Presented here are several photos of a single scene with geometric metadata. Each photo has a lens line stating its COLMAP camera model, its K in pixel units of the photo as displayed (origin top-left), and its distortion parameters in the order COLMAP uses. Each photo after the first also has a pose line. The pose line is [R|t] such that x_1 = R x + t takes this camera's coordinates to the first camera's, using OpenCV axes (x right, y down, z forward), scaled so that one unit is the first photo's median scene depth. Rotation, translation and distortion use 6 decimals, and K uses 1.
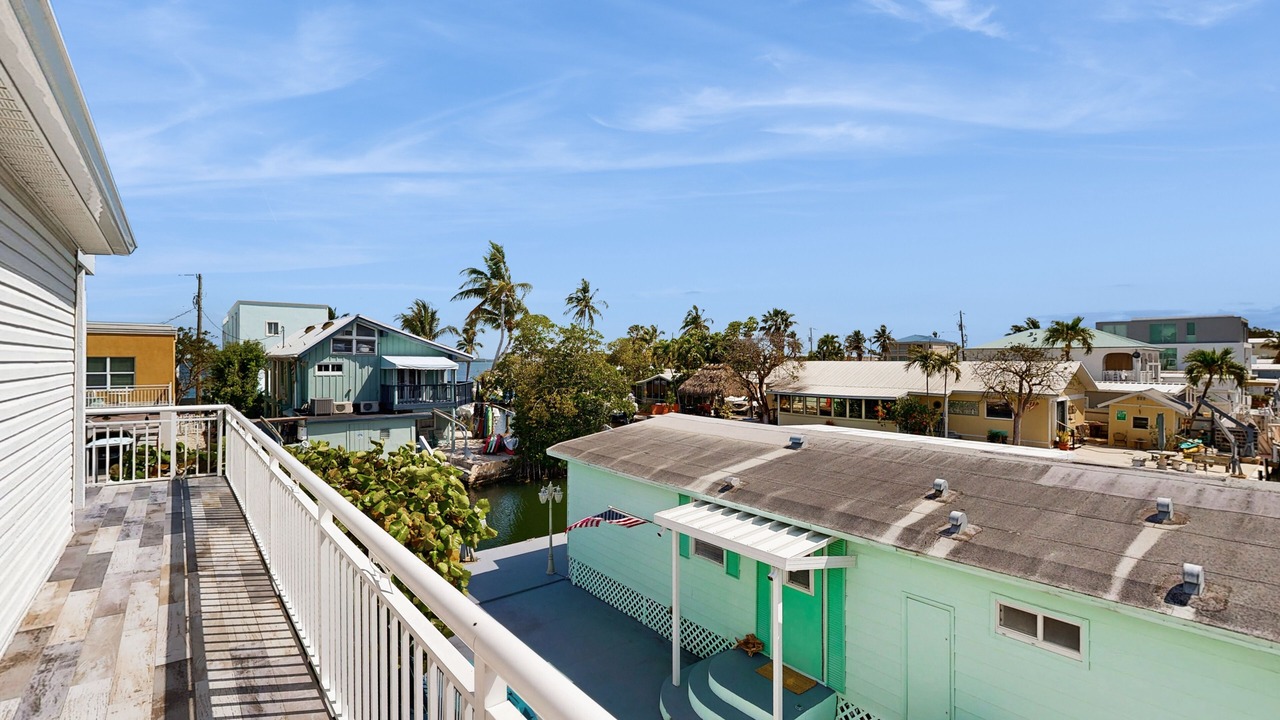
lens RADIAL K [[560.6, 0, 634.2], [0, 560.6, 360.7], [0, 0, 1]] dist [0.003615, -0.000338]
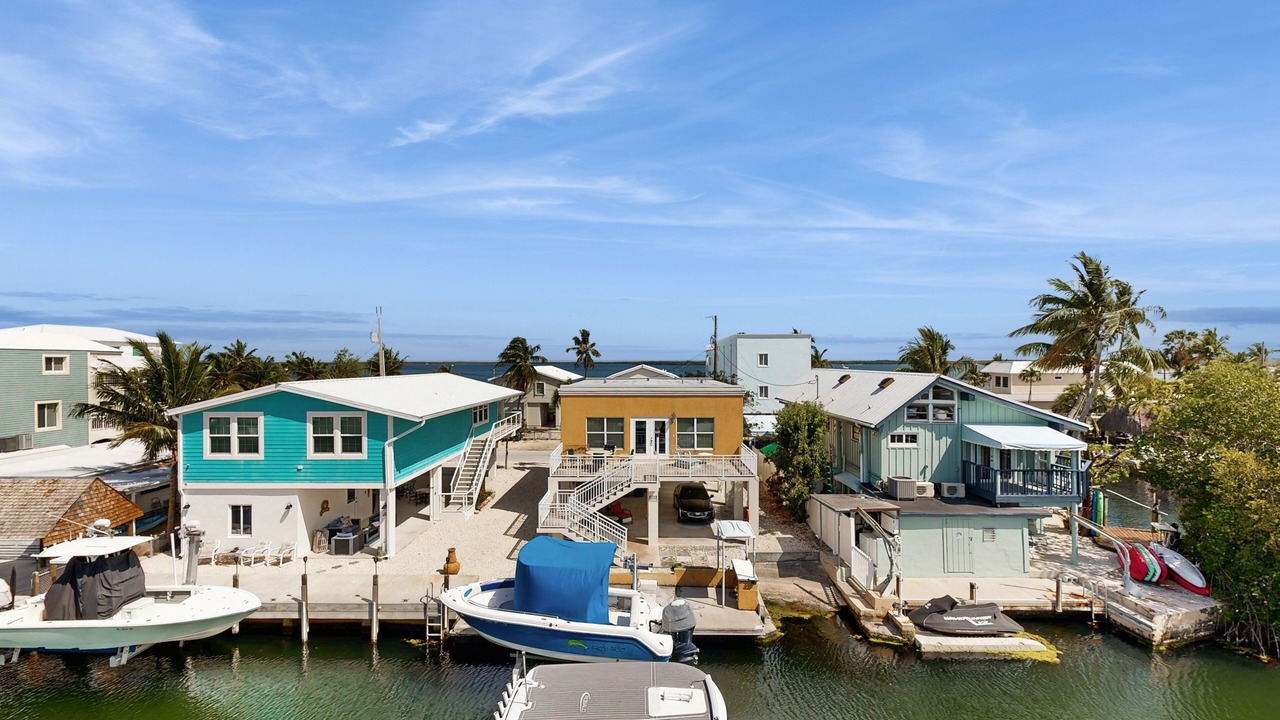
lens RADIAL K [[560.6, 0, 646.5], [0, 560.6, 362.7], [0, 0, 1]] dist [0.003615, -0.000338]
pose [[0.782103, -0.001456, -0.623148, -0.318327], [0.002894, 0.999995, 0.001296, -0.102145], [0.623143, -0.002817, 0.782103, 0.105687]]
